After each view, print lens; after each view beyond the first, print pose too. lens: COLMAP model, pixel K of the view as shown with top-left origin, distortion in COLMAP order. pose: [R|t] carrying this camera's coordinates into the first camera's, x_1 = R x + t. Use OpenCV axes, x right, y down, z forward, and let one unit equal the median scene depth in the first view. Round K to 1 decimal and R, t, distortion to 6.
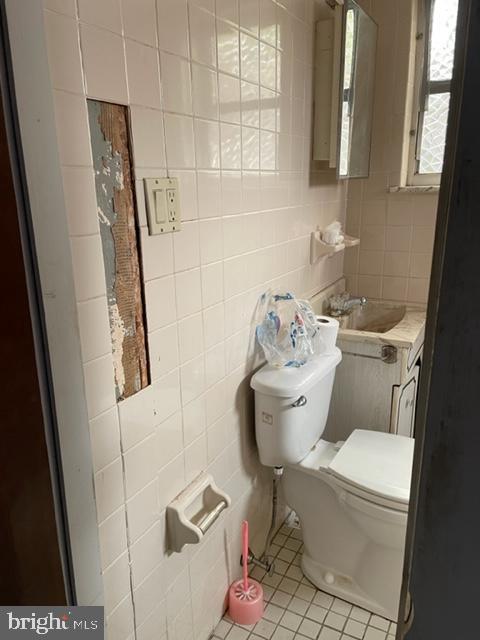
lens RADIAL K [[484.5, 0, 240.8], [0, 484.5, 320.5], [0, 0, 1]] dist [0.040252, -0.048137]
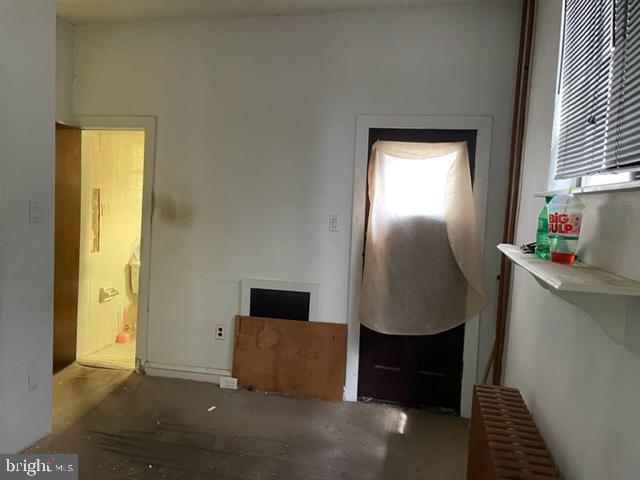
lens RADIAL K [[484.5, 0, 319.9], [0, 484.5, 236.5], [0, 0, 1]] dist [0.040252, -0.048137]
pose [[0.961408, 0.041276, 0.272013, 0.520240], [0.016850, 0.977992, -0.207959, 0.969451], [-0.274610, 0.204517, 0.939554, -3.692029]]
